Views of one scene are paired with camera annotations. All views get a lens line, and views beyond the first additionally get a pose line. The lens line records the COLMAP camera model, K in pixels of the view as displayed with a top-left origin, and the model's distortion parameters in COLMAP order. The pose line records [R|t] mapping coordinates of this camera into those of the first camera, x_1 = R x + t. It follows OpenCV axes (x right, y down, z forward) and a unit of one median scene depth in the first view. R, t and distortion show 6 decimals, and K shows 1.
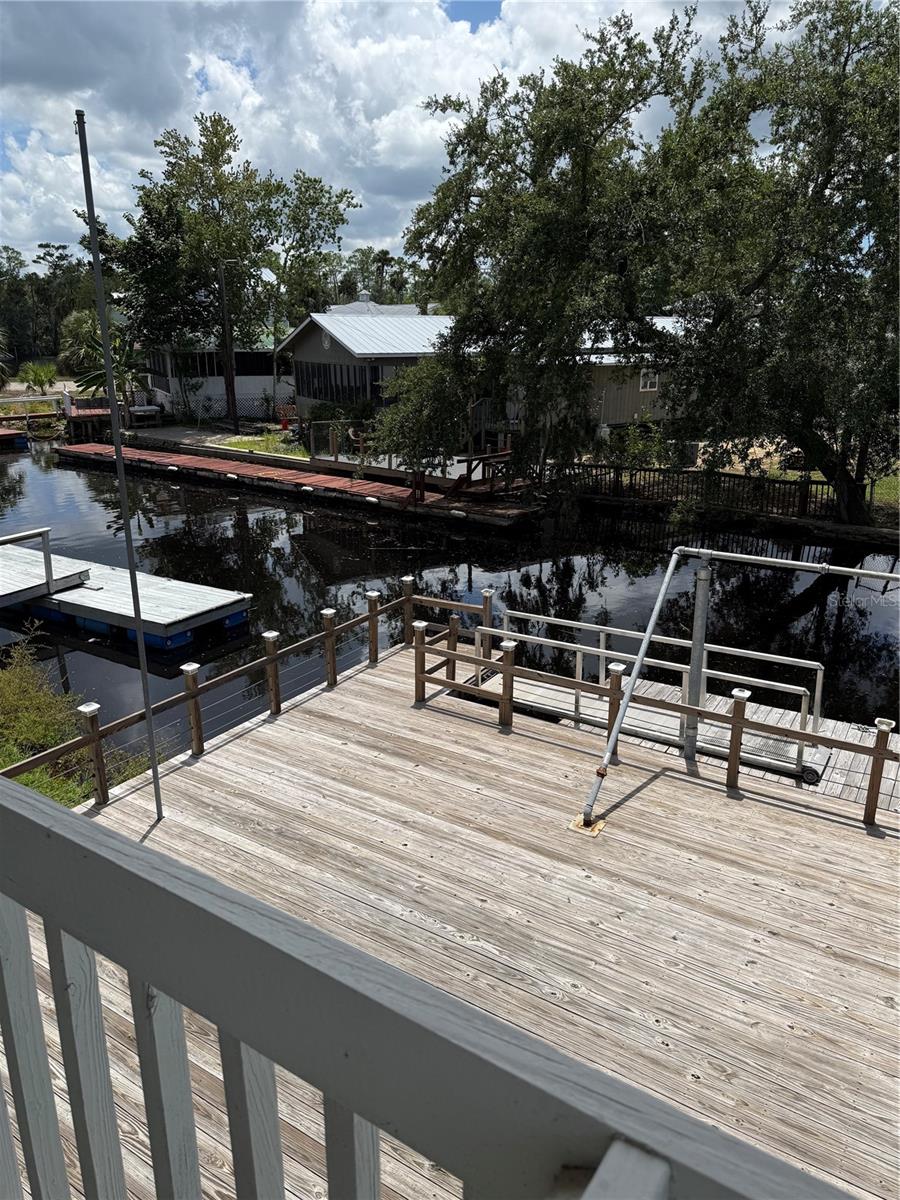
lens RADIAL K [[846.4, 0, 447.4], [0, 846.4, 595.9], [0, 0, 1]] dist [0.013795, -0.014824]
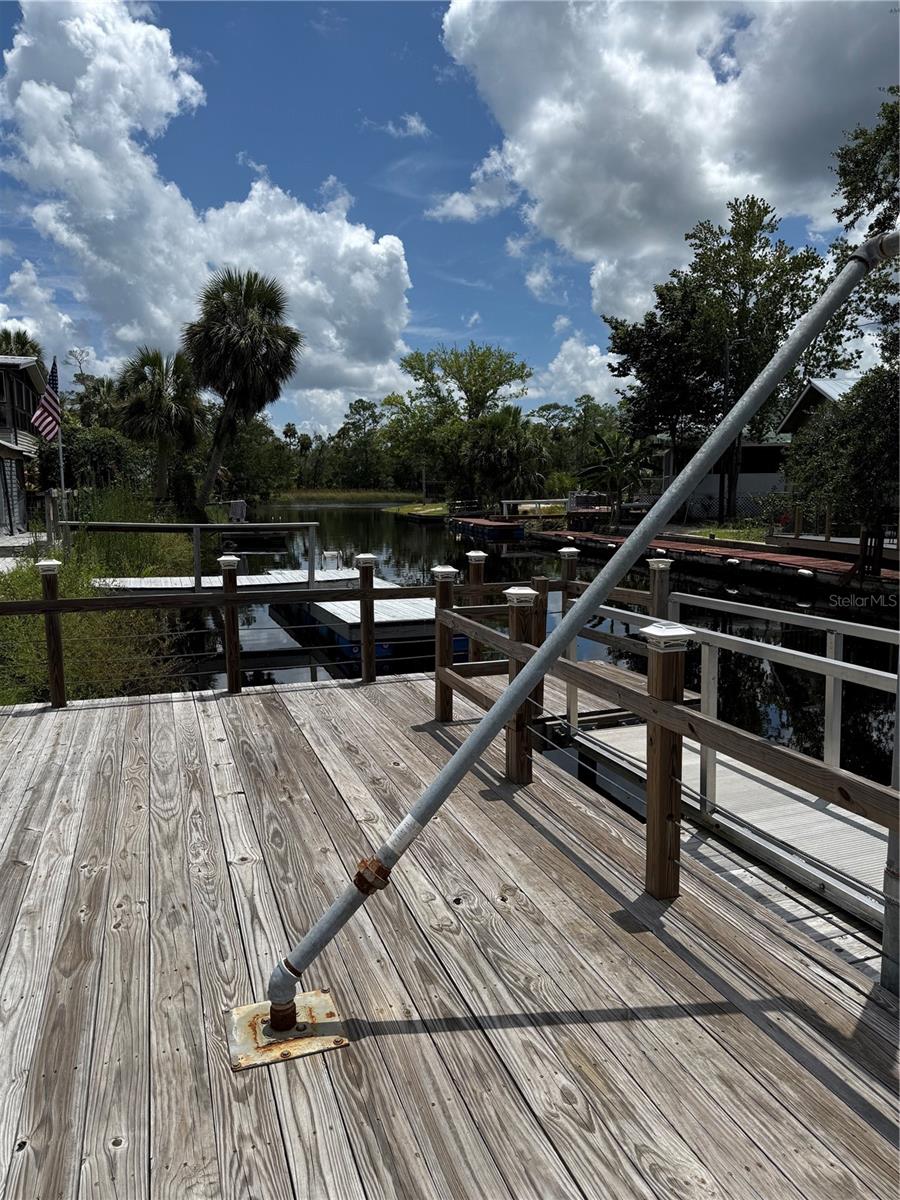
lens RADIAL K [[846.4, 0, 448.4], [0, 846.4, 601.3], [0, 0, 1]] dist [0.013795, -0.014824]
pose [[0.771082, 0.075713, -0.632219, 0.135056], [-0.189348, 0.975253, -0.114142, 0.050168], [0.607931, 0.207722, 0.766336, 0.268289]]
